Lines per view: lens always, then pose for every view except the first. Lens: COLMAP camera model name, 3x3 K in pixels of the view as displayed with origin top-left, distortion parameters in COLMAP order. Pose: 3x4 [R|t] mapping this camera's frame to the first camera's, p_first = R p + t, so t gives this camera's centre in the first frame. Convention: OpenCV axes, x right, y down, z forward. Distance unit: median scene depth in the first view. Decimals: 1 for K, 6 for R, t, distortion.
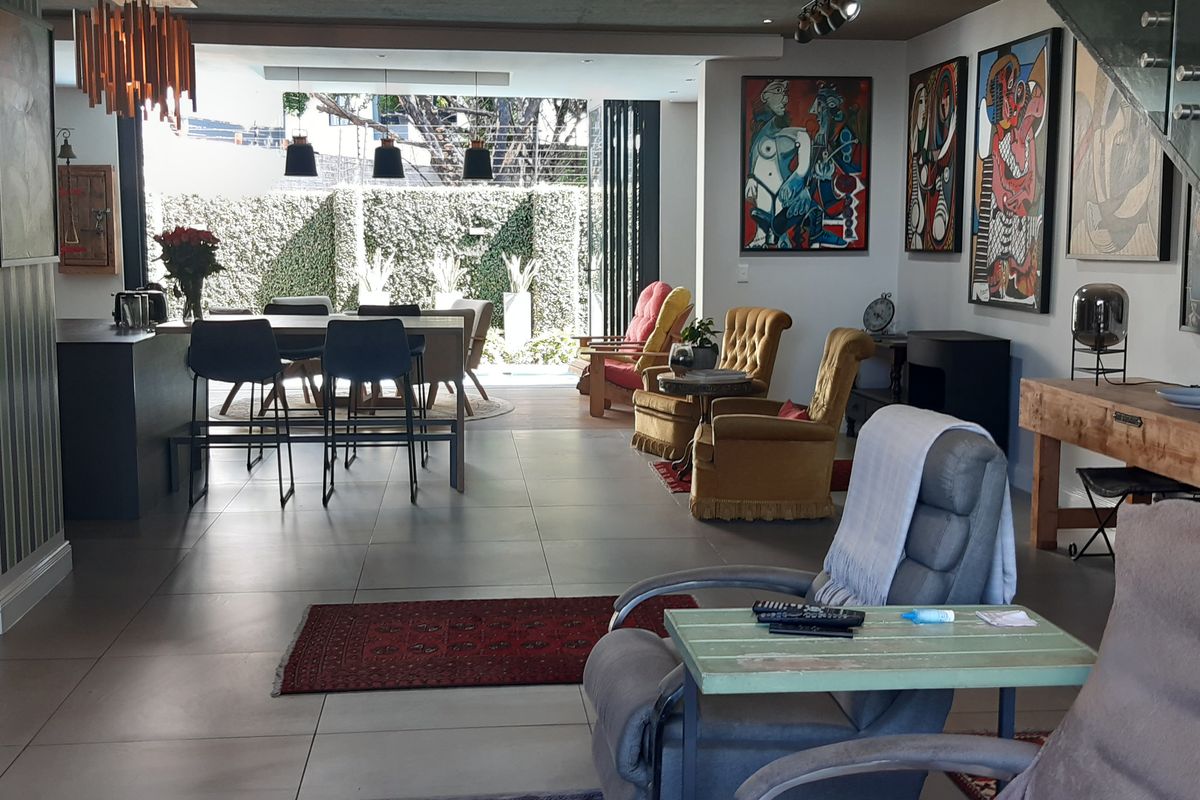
lens RADIAL K [[1333.0, 0, 610.5], [0, 1333.0, 399.5], [0, 0, 1]] dist [0.143480, -0.375524]
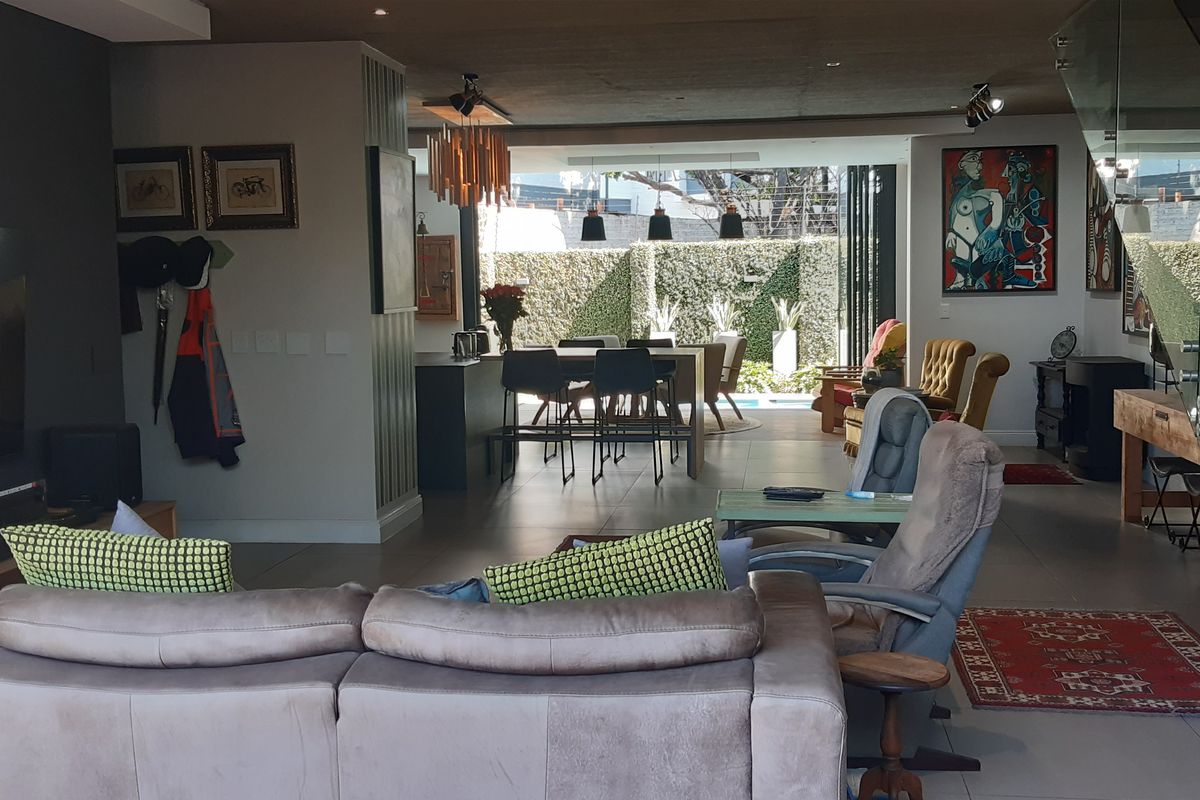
lens RADIAL K [[1333.0, 0, 610.5], [0, 1333.0, 399.5], [0, 0, 1]] dist [0.143480, -0.375524]
pose [[0.971215, 0.002202, -0.238194, 0.094628], [-0.009861, 0.999472, -0.030966, 0.025201], [0.238000, 0.032424, 0.970724, -0.237924]]
